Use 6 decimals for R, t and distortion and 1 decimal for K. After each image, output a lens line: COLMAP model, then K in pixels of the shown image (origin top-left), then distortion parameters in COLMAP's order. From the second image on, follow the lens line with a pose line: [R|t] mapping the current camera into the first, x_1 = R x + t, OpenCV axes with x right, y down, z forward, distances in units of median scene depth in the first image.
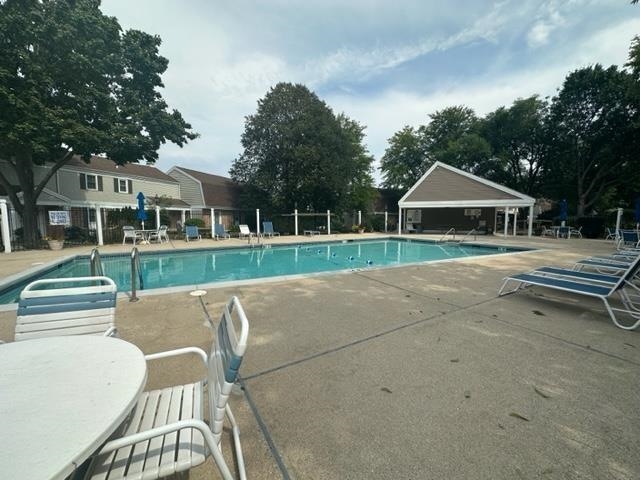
lens RADIAL K [[255.8, 0, 320.0], [0, 255.8, 240.0], [0, 0, 1]] dist [-0.001983, 0.000030]
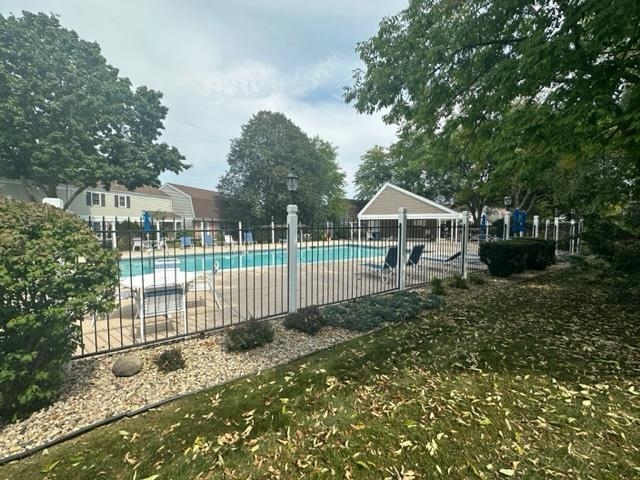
lens RADIAL K [[255.8, 0, 320.0], [0, 255.8, 240.0], [0, 0, 1]] dist [-0.001983, 0.000030]
pose [[0.999061, -0.008862, 0.042413, 0.068294], [0.010000, 0.999593, -0.026707, 0.000717], [-0.042159, 0.027106, 0.998743, -0.184850]]
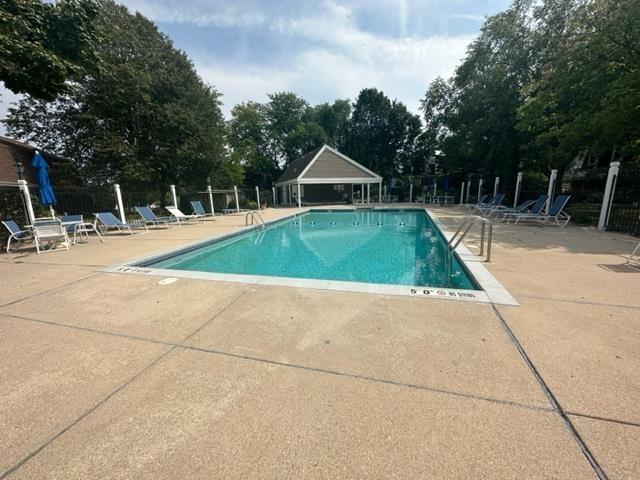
lens RADIAL K [[255.8, 0, 320.0], [0, 255.8, 240.0], [0, 0, 1]] dist [-0.001983, 0.000030]
pose [[0.722514, -0.147868, 0.675358, -0.378402], [0.084976, 0.988447, 0.125508, -0.013222], [-0.686114, -0.033292, 0.726732, 0.106300]]
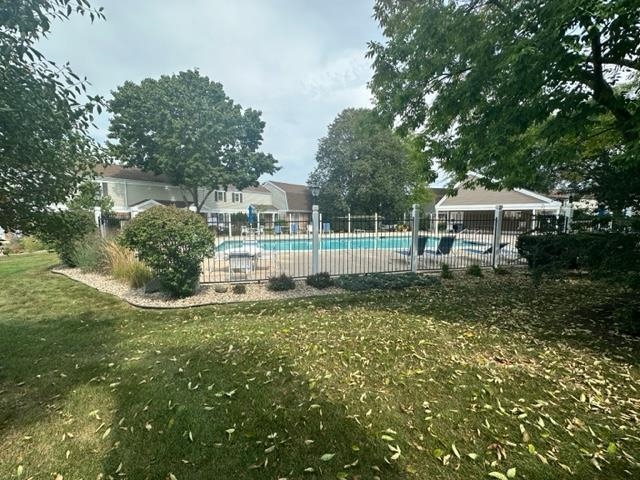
lens RADIAL K [[255.8, 0, 320.0], [0, 255.8, 240.0], [0, 0, 1]] dist [-0.001983, 0.000030]
pose [[0.950847, 0.024162, -0.308717, 0.153139], [-0.021196, 0.999691, 0.012957, 0.004510], [0.308935, -0.005777, 0.951066, -0.268857]]
